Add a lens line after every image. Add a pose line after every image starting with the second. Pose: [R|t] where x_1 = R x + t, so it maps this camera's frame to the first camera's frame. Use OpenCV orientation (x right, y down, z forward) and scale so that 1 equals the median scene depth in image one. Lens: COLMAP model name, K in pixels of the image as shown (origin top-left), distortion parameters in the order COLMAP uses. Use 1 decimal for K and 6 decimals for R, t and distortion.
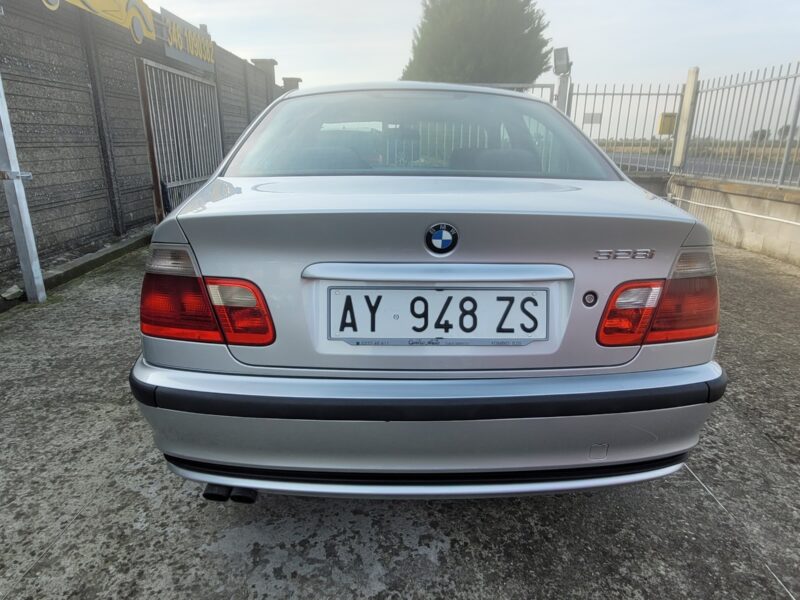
lens RADIAL K [[525.3, 0, 398.5], [0, 525.3, 303.7], [0, 0, 1]] dist [0.003813, 0.000208]
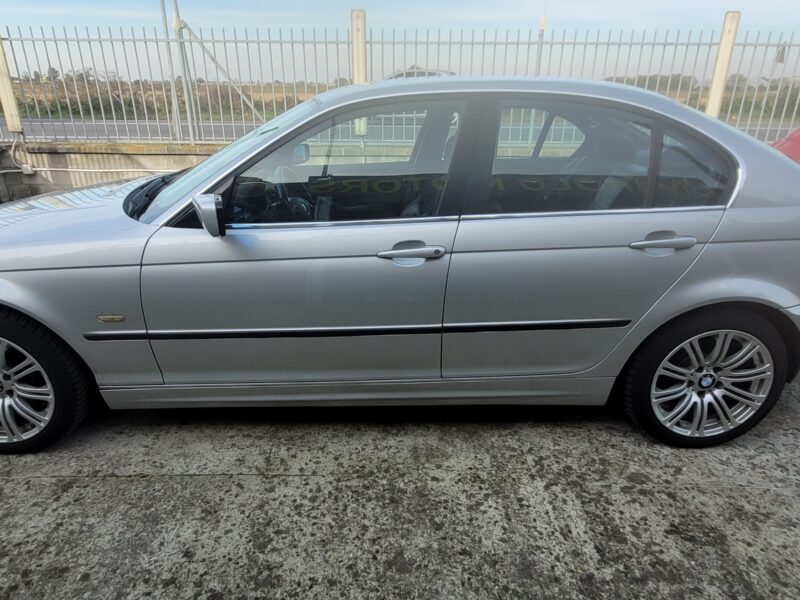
lens RADIAL K [[525.3, 0, 400.4], [0, 525.3, 303.0], [0, 0, 1]] dist [0.003813, 0.000208]
pose [[-0.004488, -0.391393, 0.920213, -1.565339], [0.290399, 0.880055, 0.375729, -0.729940], [-0.956895, 0.268915, 0.109711, 1.848443]]
